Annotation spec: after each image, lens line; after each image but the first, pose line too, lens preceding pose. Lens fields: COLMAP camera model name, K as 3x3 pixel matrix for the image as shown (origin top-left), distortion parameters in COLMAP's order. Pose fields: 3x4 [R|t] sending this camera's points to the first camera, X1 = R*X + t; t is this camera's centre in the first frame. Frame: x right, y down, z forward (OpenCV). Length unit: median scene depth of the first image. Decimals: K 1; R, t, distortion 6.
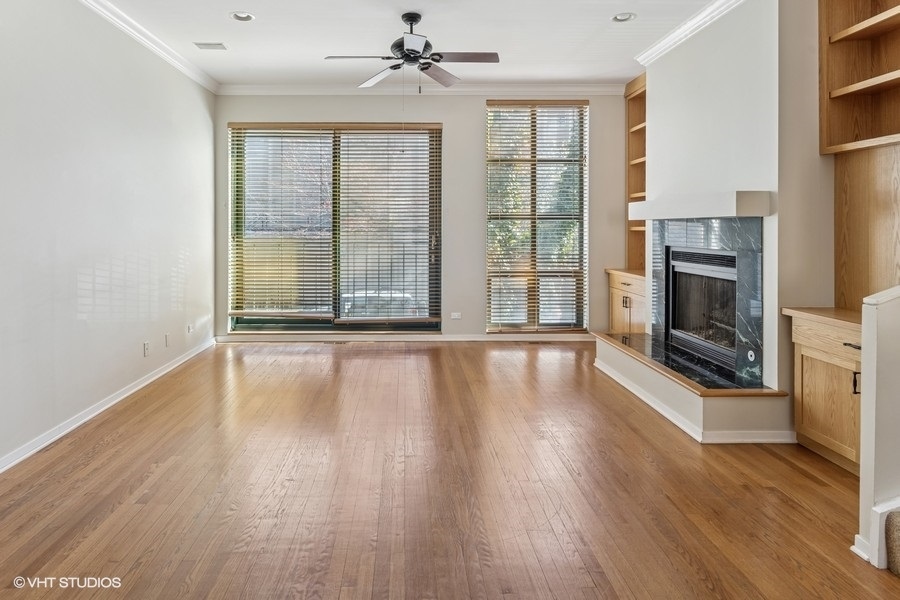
lens RADIAL K [[517.5, 0, 404.5], [0, 517.5, 225.2], [0, 0, 1]] dist [0.003940, -0.003486]
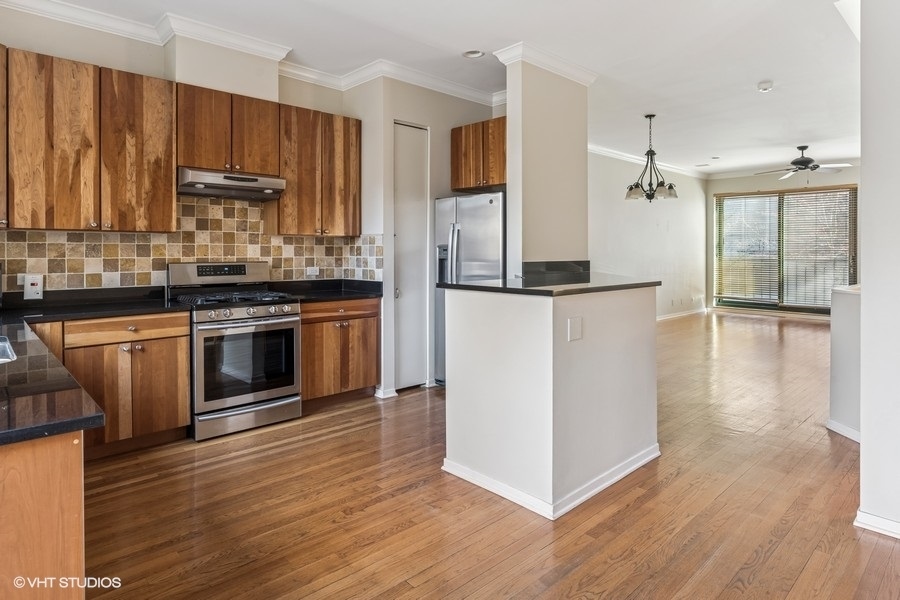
lens RADIAL K [[506.9, 0, 461.1], [0, 506.9, 248.2], [0, 0, 1]] dist [-0.001056, -0.000317]
pose [[0.688343, 0.002985, -0.725379, 0.360944], [-0.001167, 0.999995, 0.003008, -0.005660], [0.725385, -0.001224, 0.688343, -0.926676]]
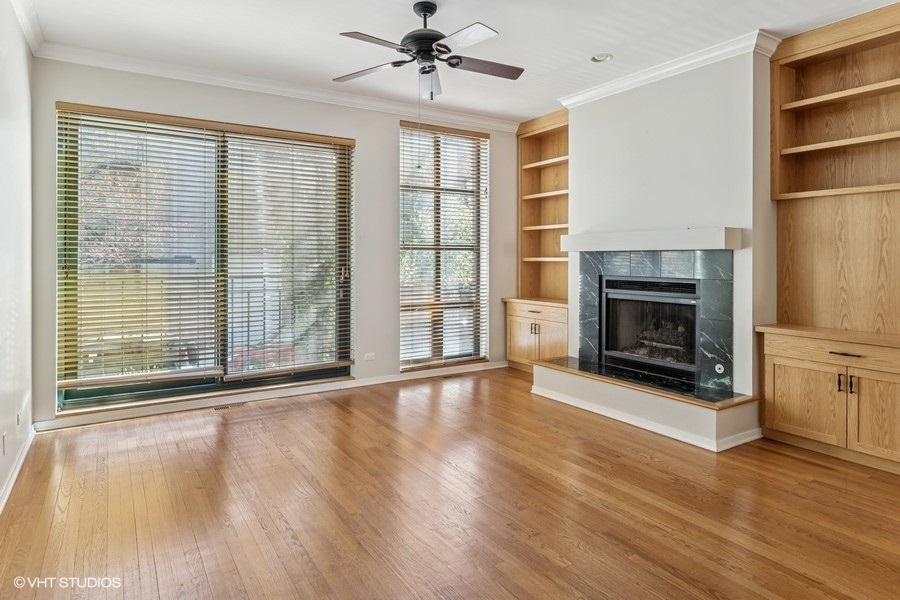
lens RADIAL K [[517.5, 0, 429.7], [0, 517.5, 255.5], [0, 0, 1]] dist [0.003940, -0.003486]
pose [[0.861851, 0.003417, 0.507150, -0.263567], [-0.003722, 0.999993, -0.000412, 0.000029], [-0.507148, -0.001532, 0.861858, 0.177345]]
